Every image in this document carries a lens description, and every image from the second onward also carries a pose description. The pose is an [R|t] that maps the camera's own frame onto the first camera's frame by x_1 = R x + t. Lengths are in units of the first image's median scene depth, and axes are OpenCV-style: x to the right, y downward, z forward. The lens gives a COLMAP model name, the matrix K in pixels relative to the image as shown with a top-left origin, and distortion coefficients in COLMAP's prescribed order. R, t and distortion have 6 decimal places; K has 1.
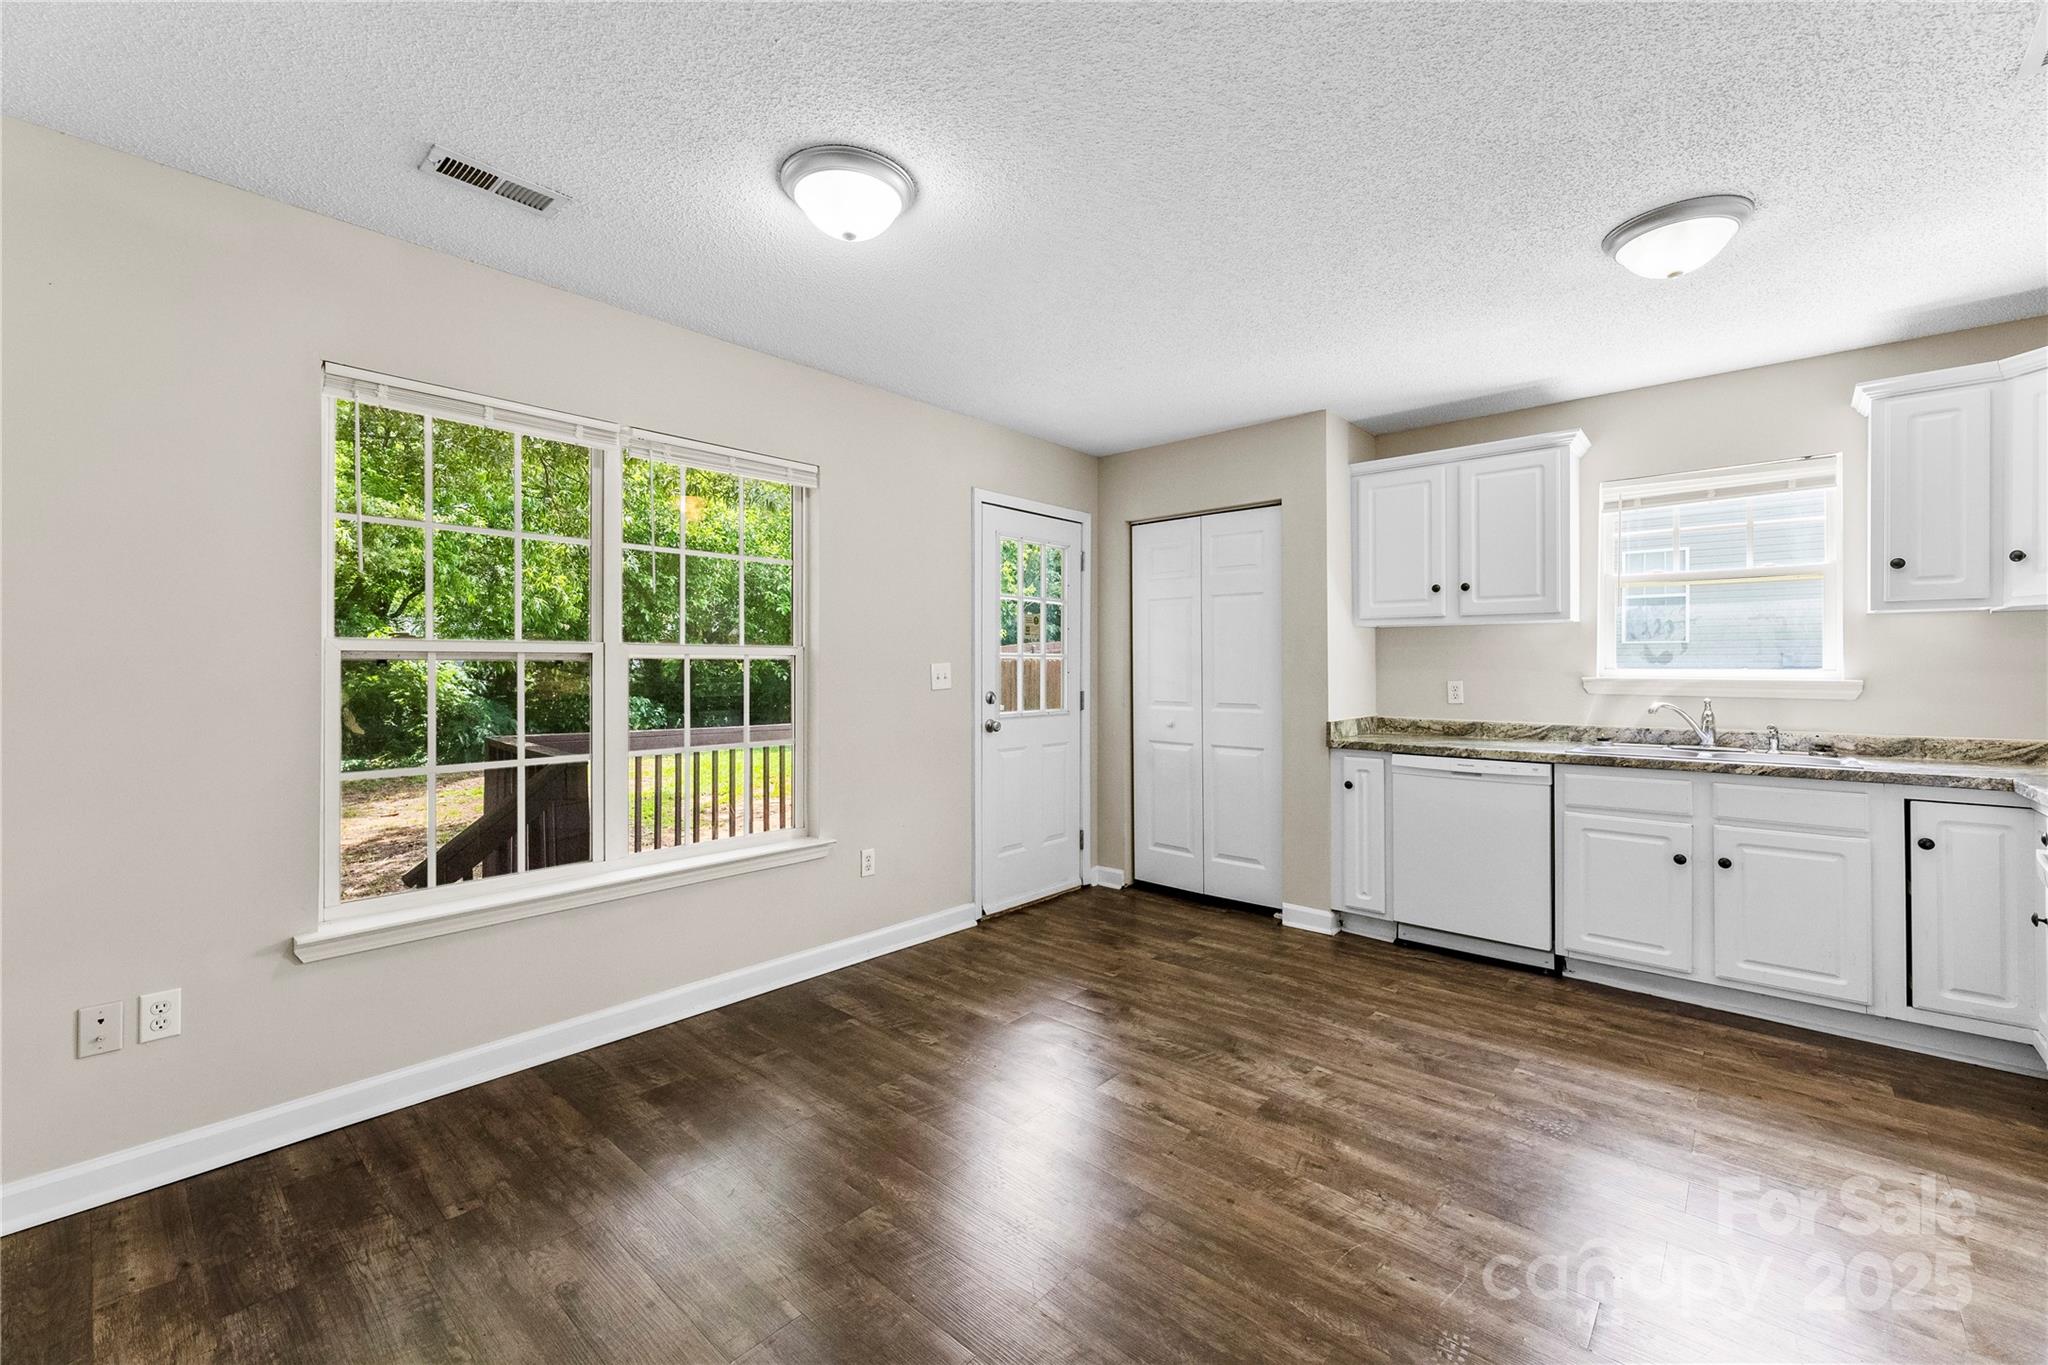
lens RADIAL K [[829.8, 0, 1010.6], [0, 829.8, 665.7], [0, 0, 1]] dist [0.001607, -0.001143]
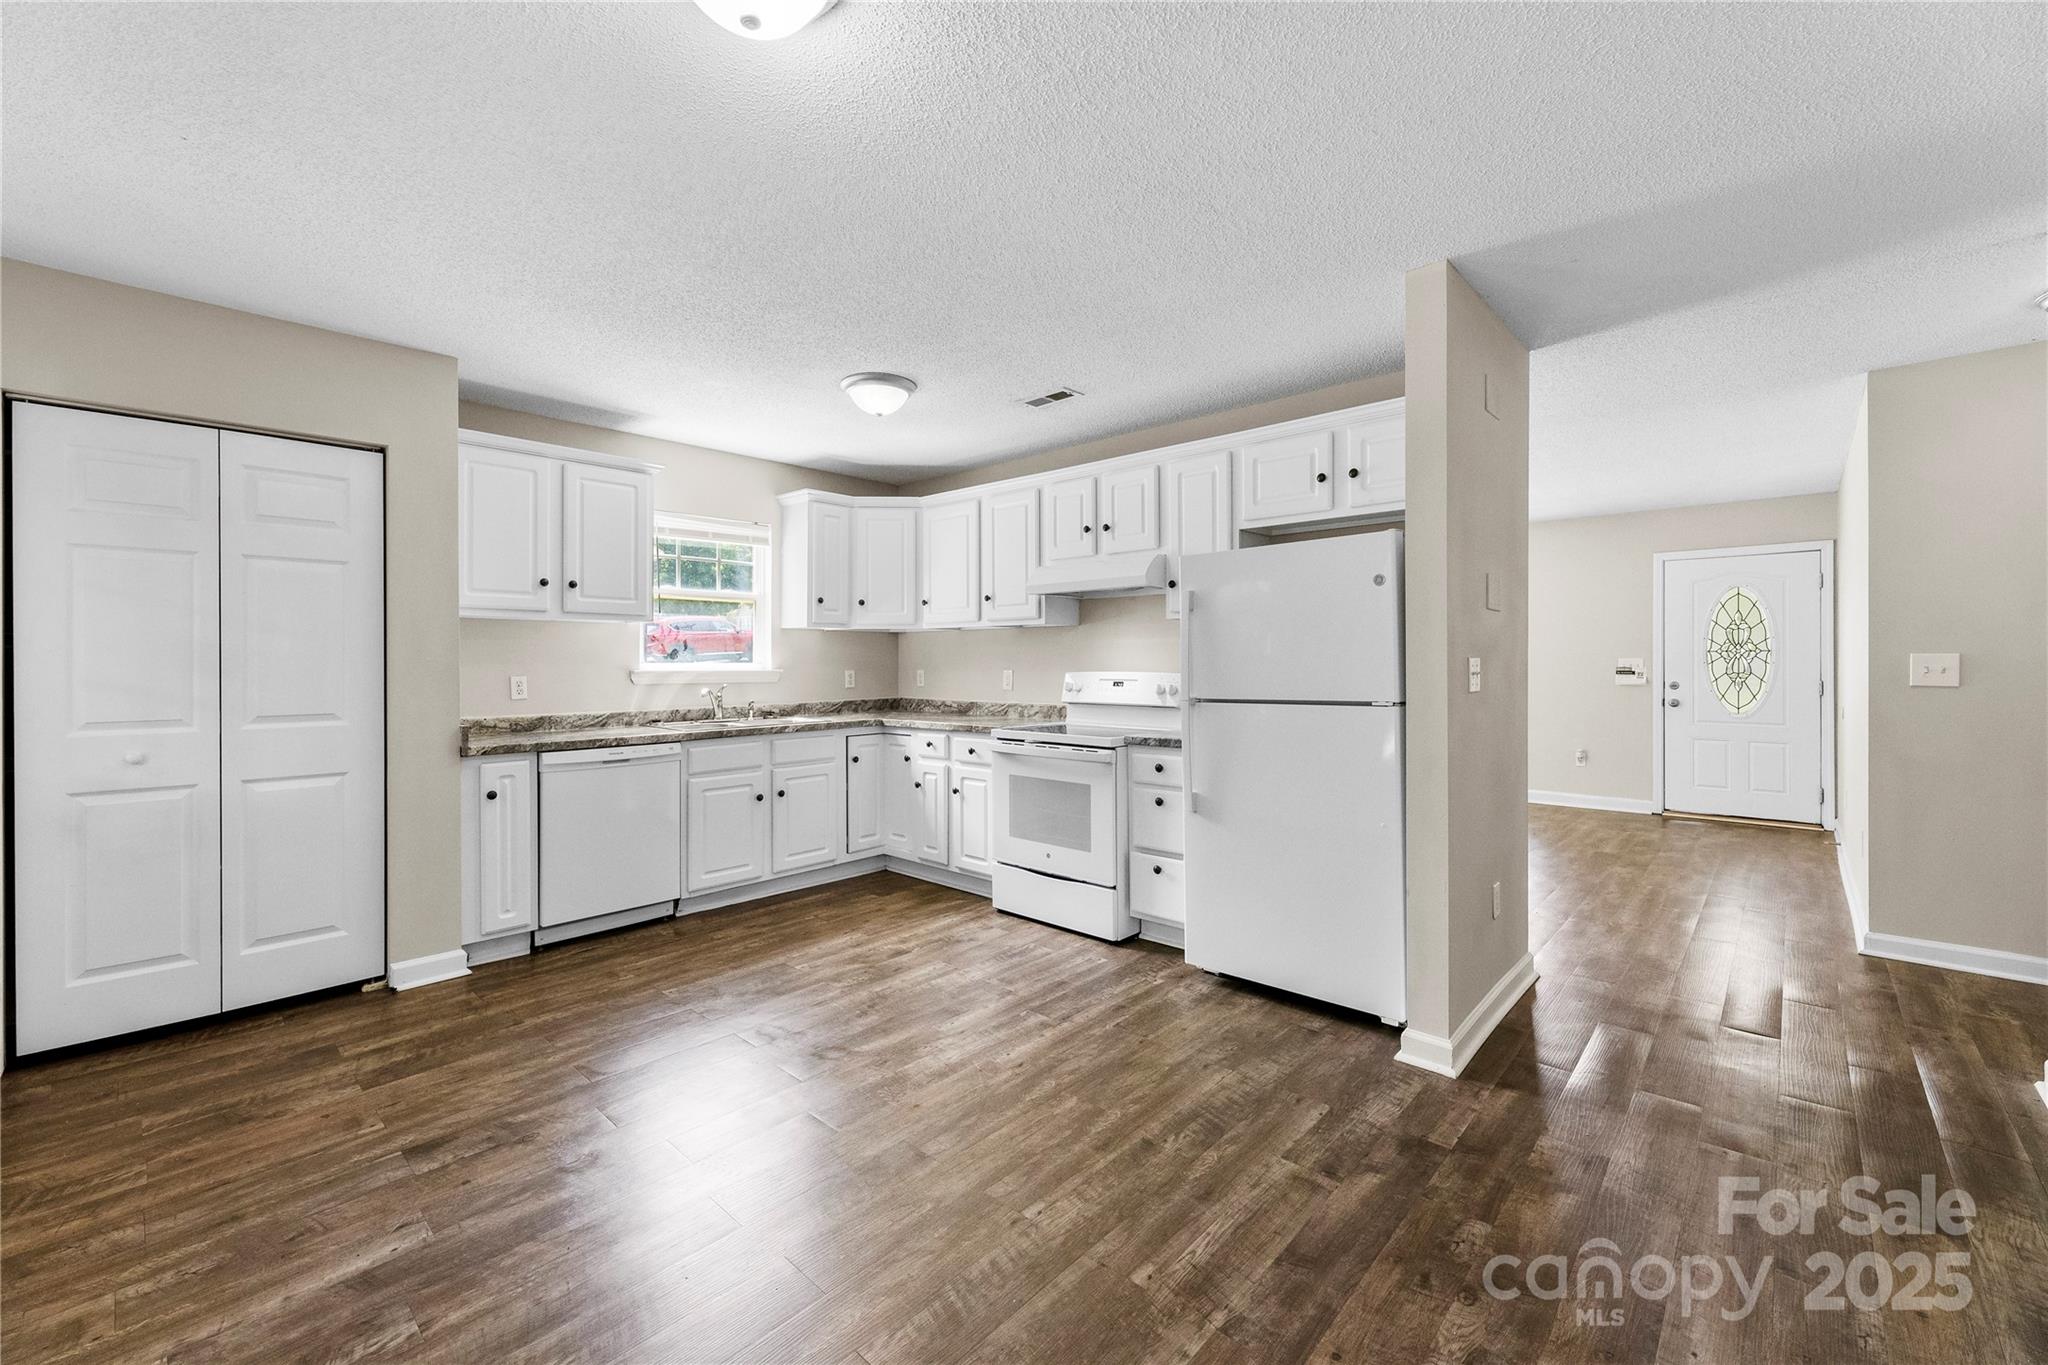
lens RADIAL K [[829.8, 0, 1025.5], [0, 829.8, 660.6], [0, 0, 1]] dist [0.001607, -0.001143]
pose [[0.011859, -0.000545, 0.999930, -0.607038], [0.000675, 1.000000, 0.000537, -0.000199], [-0.999929, 0.000668, 0.011860, 0.537494]]
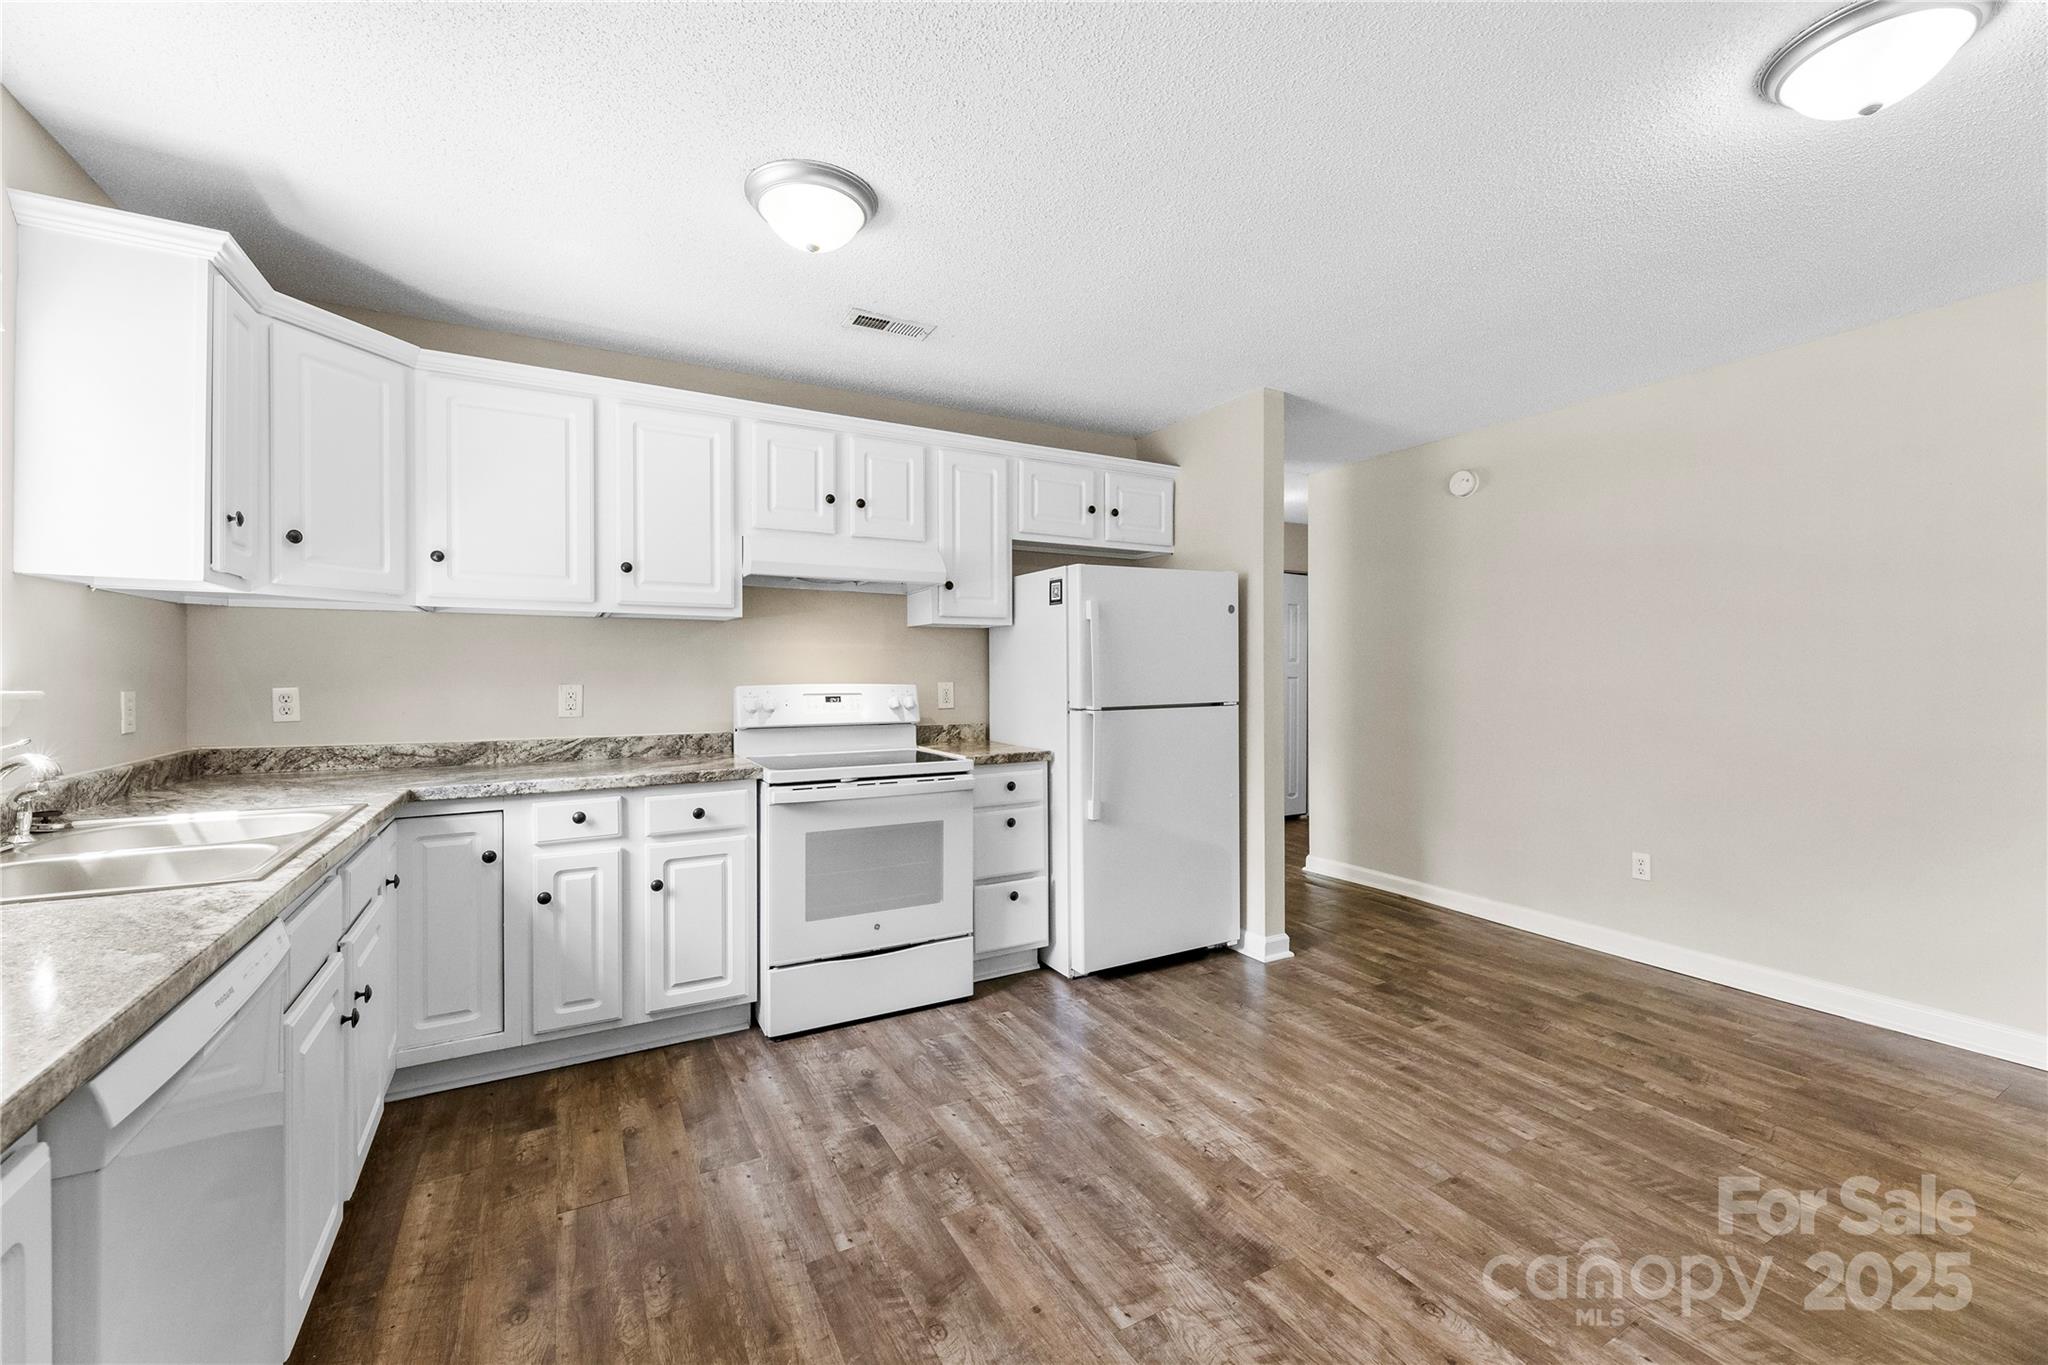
lens RADIAL K [[829.8, 0, 1014.9], [0, 829.8, 675.7], [0, 0, 1]] dist [0.001607, -0.001143]
pose [[-0.946500, -0.003882, 0.322681, 0.217467], [-0.002365, 0.999984, 0.005094, 0.001966], [-0.322696, 0.004058, -0.946494, 1.393786]]
